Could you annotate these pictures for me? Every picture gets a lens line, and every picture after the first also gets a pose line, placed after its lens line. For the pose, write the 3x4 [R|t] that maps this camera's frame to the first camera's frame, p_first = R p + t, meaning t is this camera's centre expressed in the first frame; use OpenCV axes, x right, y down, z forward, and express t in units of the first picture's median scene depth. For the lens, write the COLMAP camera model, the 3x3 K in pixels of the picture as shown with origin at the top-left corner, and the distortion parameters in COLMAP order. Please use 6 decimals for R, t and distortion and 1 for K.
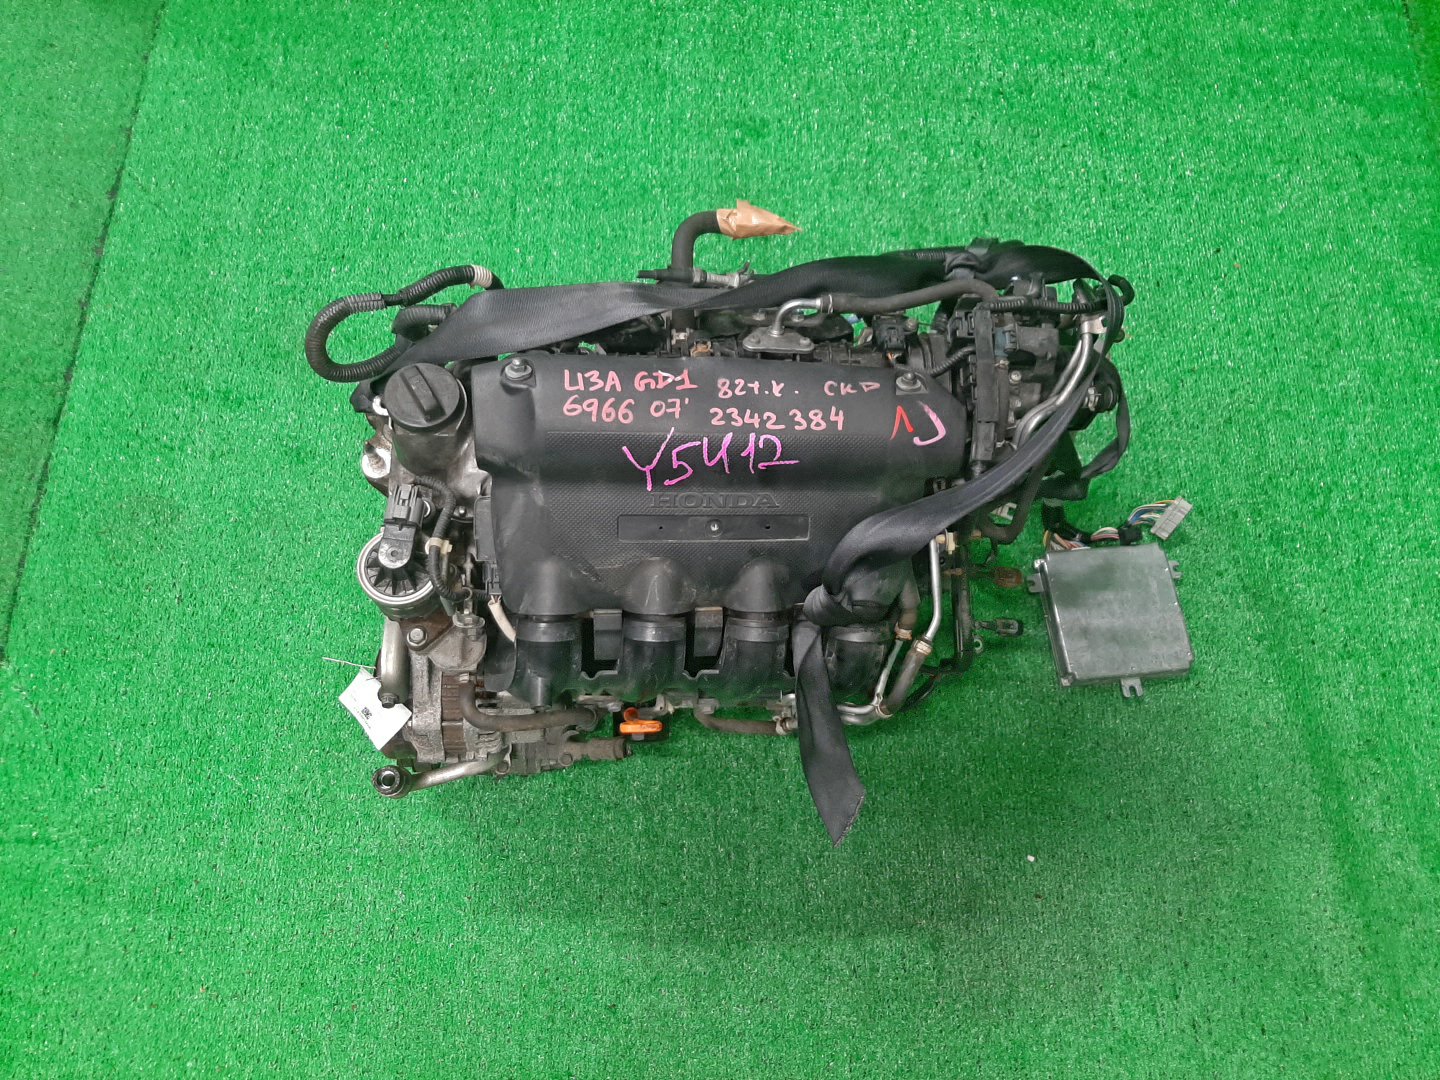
lens RADIAL K [[1100.5, 0, 725.8], [0, 1100.5, 540.7], [0, 0, 1]] dist [0.026711, -0.051445]
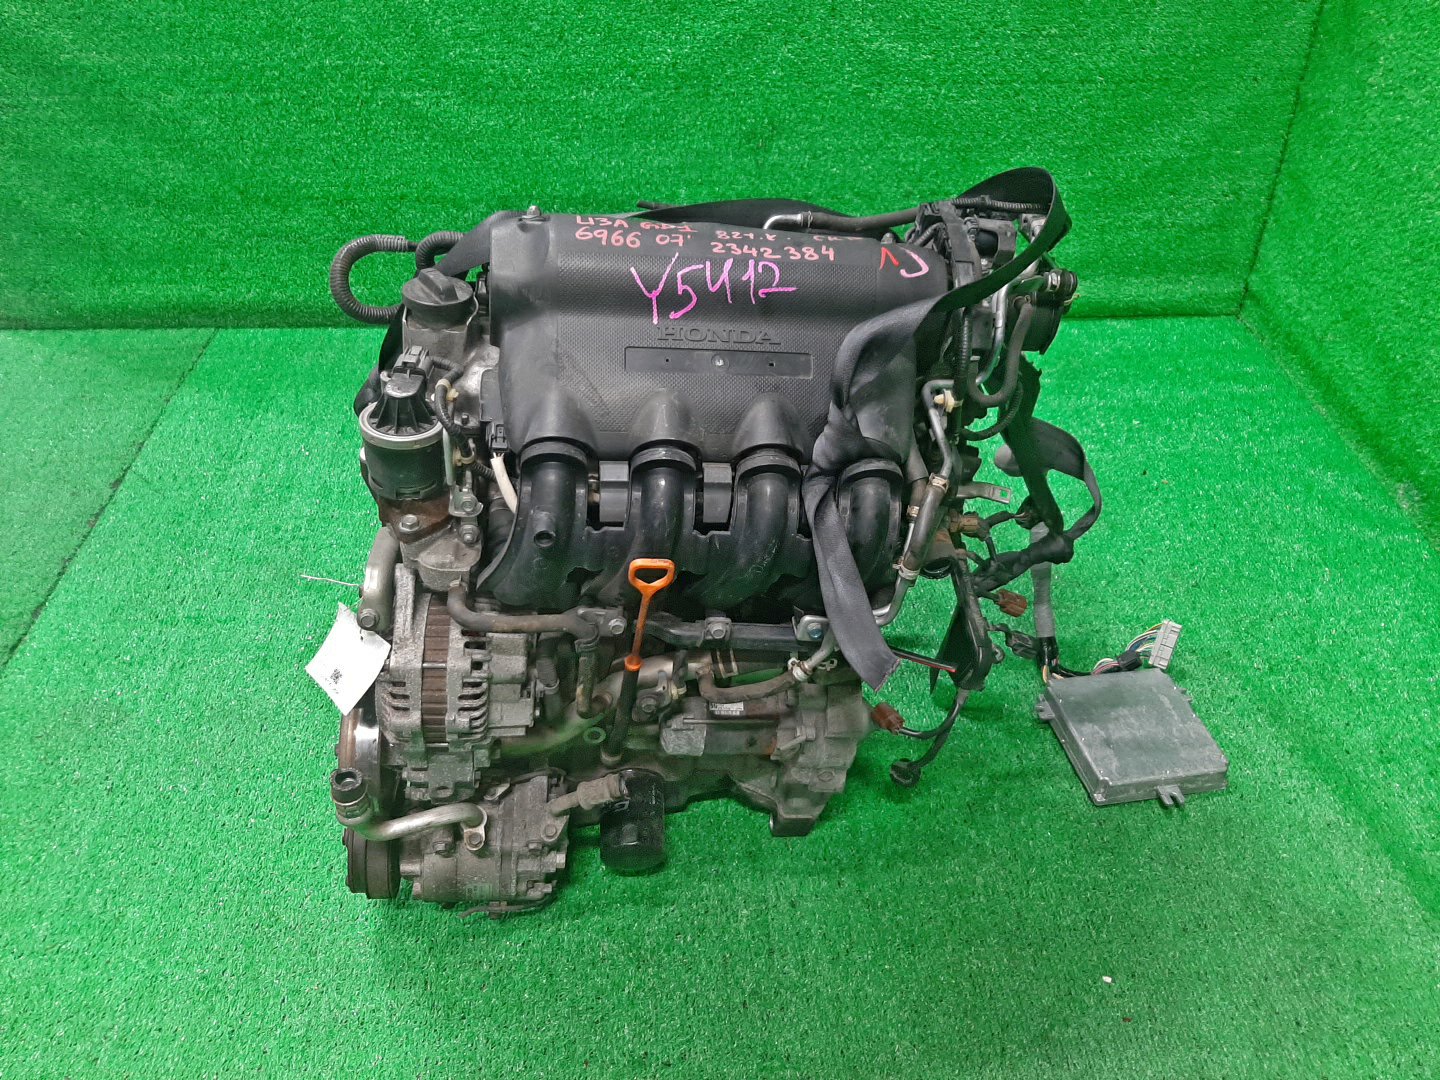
lens RADIAL K [[1100.5, 0, 719.4], [0, 1100.5, 534.9], [0, 0, 1]] dist [0.026711, -0.051445]
pose [[0.997860, -0.040592, 0.051270, -0.071655], [0.060796, 0.864632, -0.498714, 0.656943], [-0.024086, 0.500763, 0.865249, 0.201732]]
